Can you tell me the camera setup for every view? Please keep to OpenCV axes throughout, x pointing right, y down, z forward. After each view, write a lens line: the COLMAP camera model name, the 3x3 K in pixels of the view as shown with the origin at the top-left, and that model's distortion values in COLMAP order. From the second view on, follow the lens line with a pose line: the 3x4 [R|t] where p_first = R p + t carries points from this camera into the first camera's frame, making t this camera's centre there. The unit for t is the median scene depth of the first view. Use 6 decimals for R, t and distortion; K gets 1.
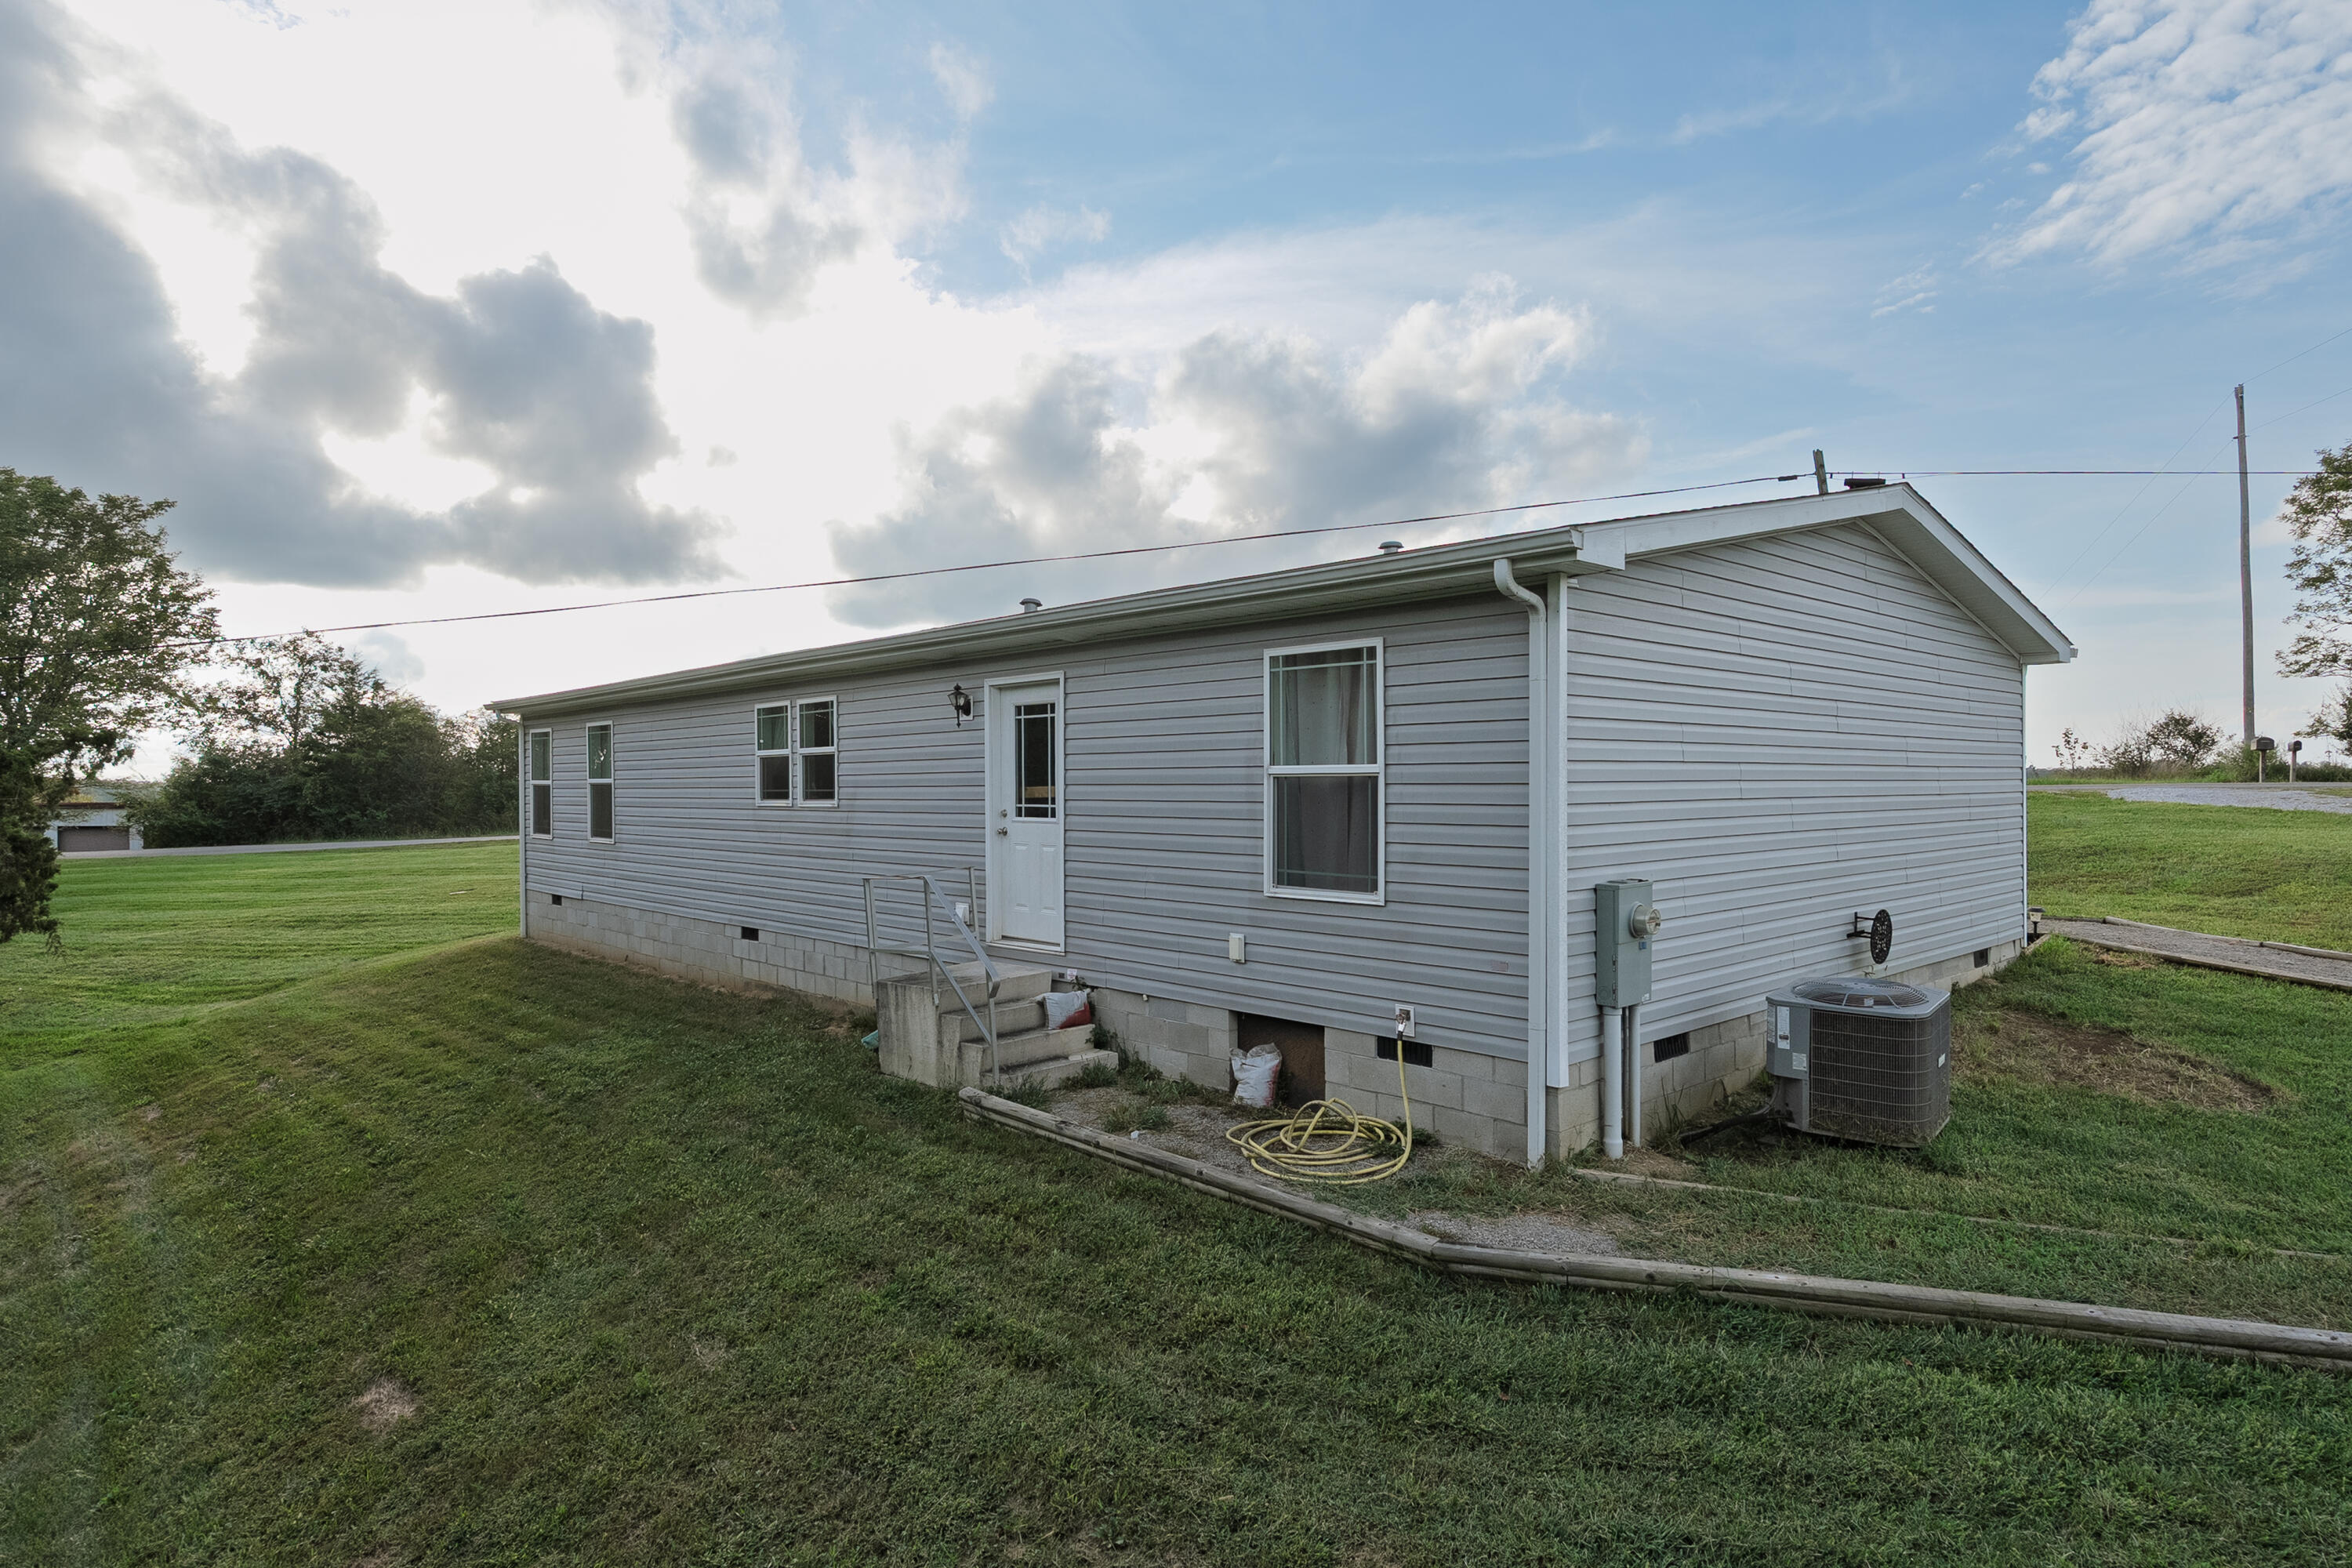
lens RADIAL K [[1336.7, 0, 1176.0], [0, 1336.7, 784.0], [0, 0, 1]] dist [-0.000242, -0.000043]
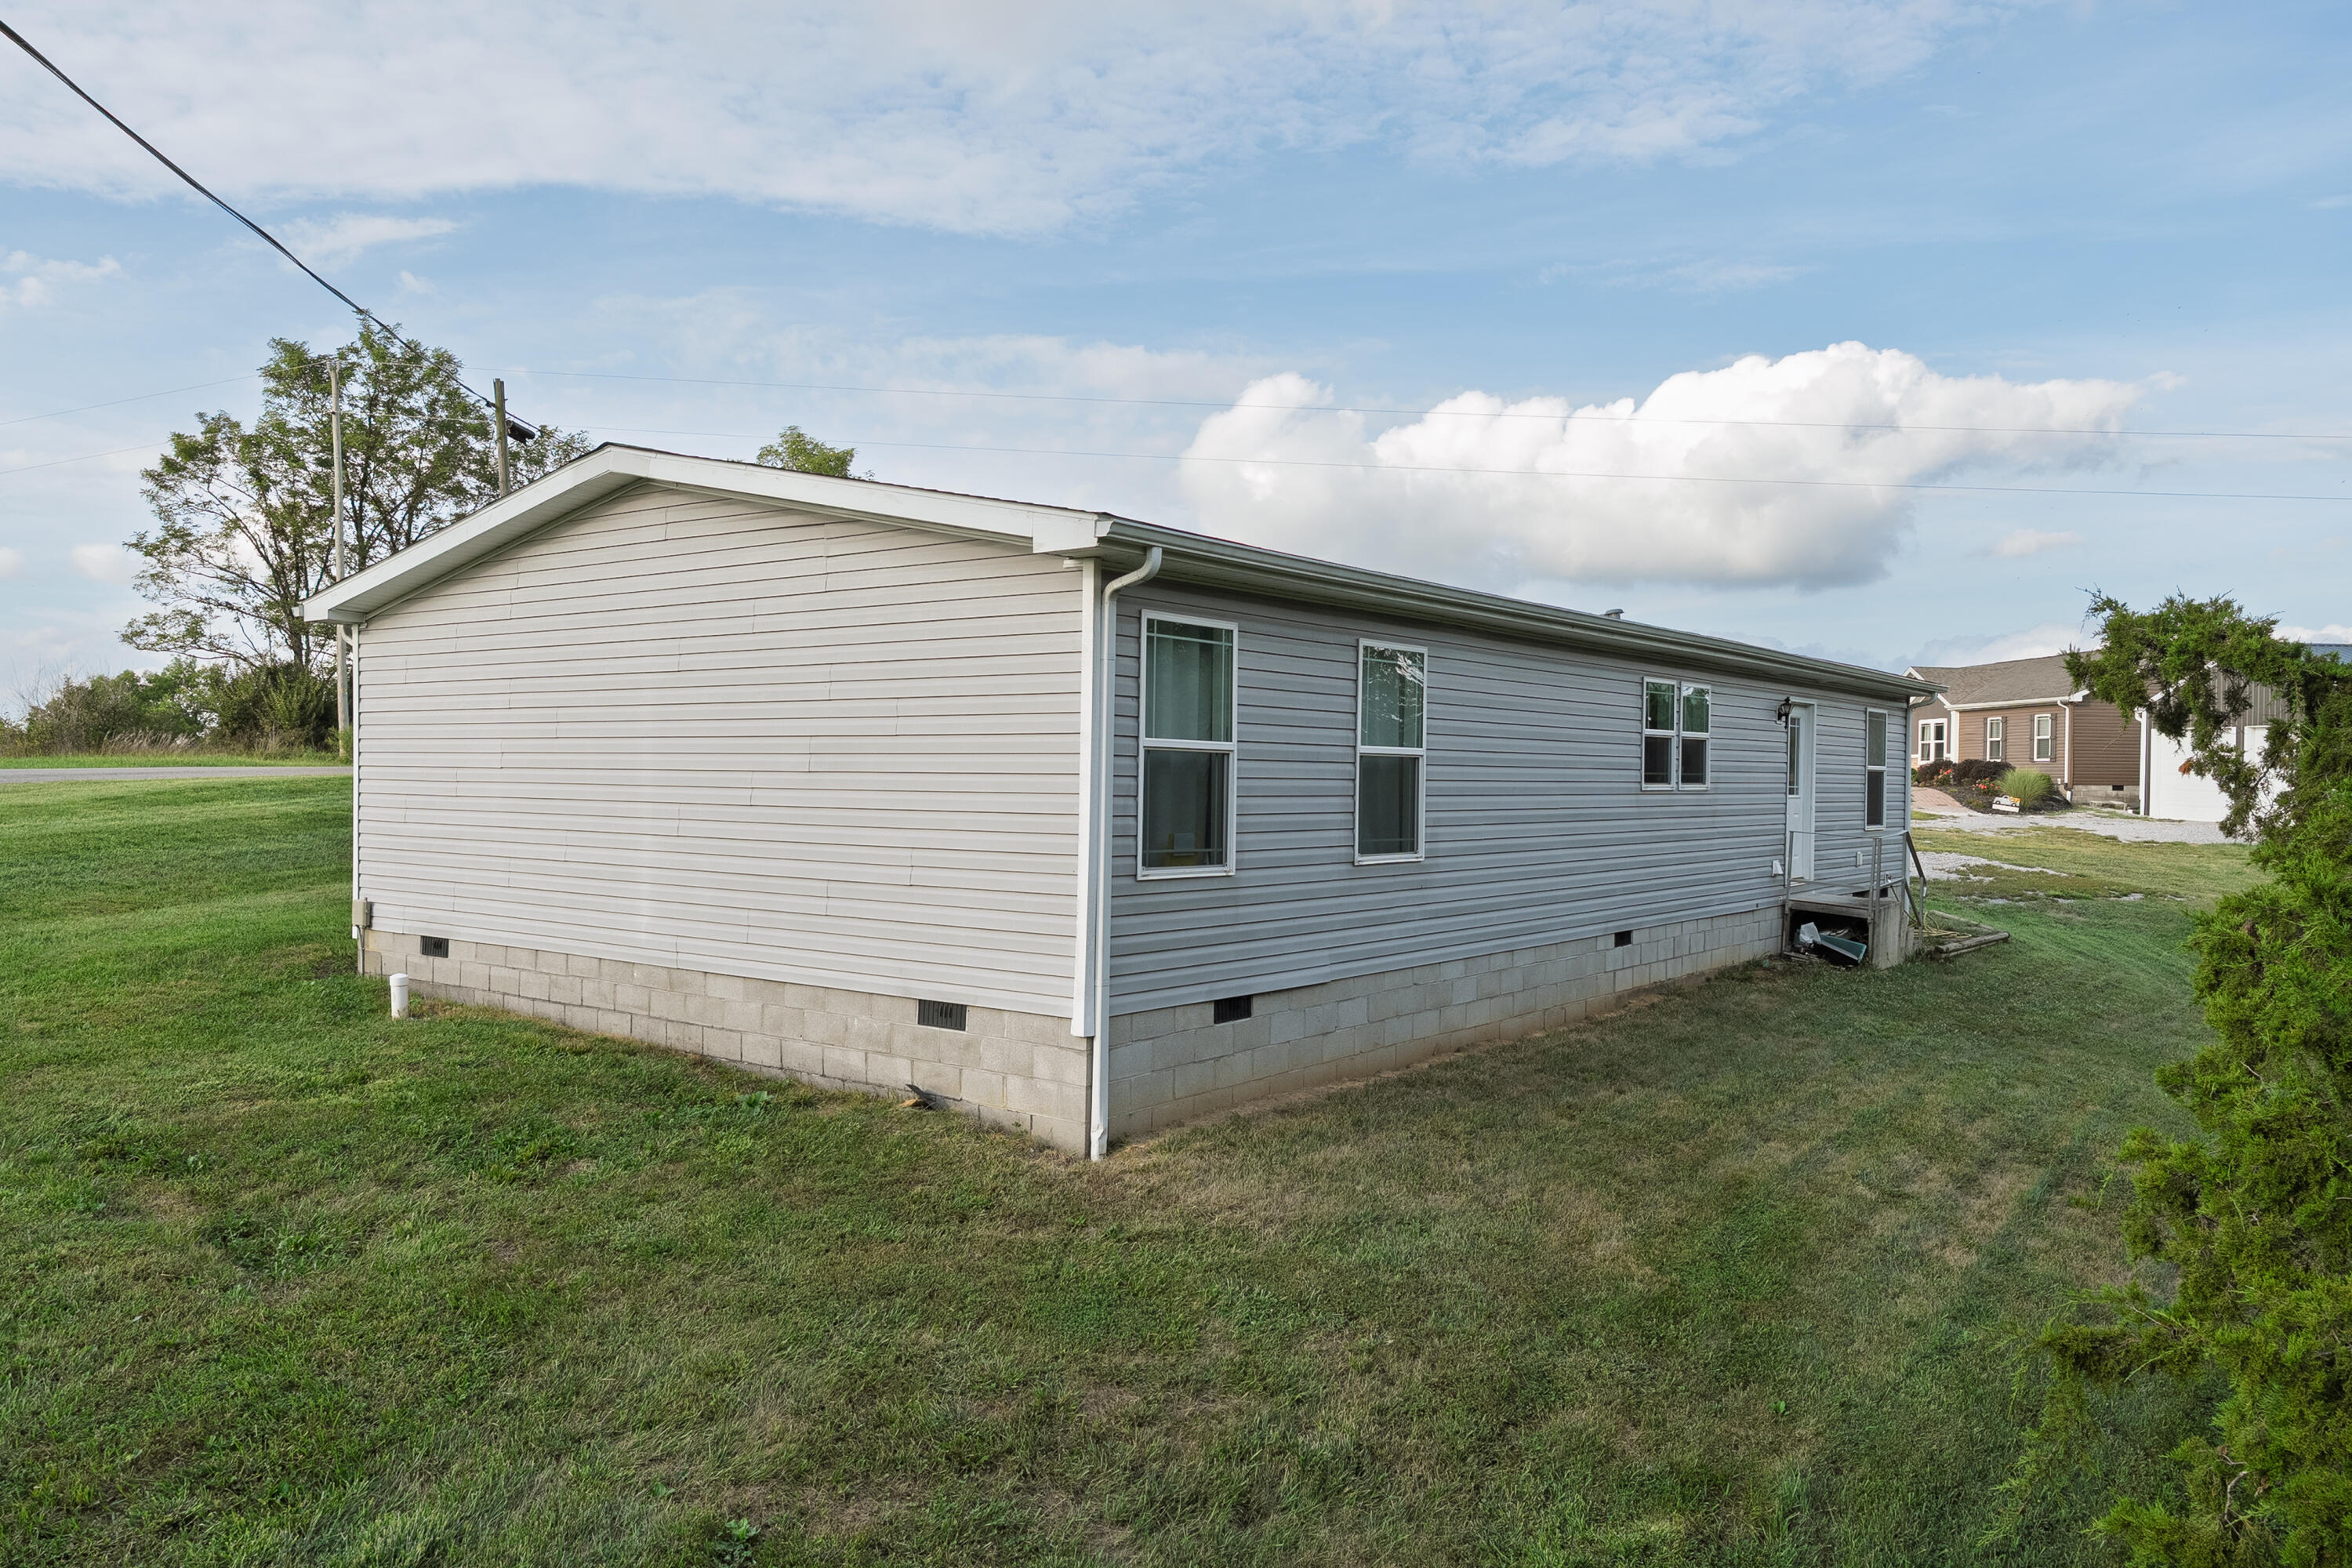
lens RADIAL K [[1693.5, 0, 1176.0], [0, 1693.5, 784.0], [0, 0, 1]] dist [0.002425, 0.000172]
pose [[-0.163783, -0.014157, 0.986395, -1.217849], [-0.020064, 0.999738, 0.011017, 0.004926], [-0.986292, -0.017987, -0.164024, 1.320795]]
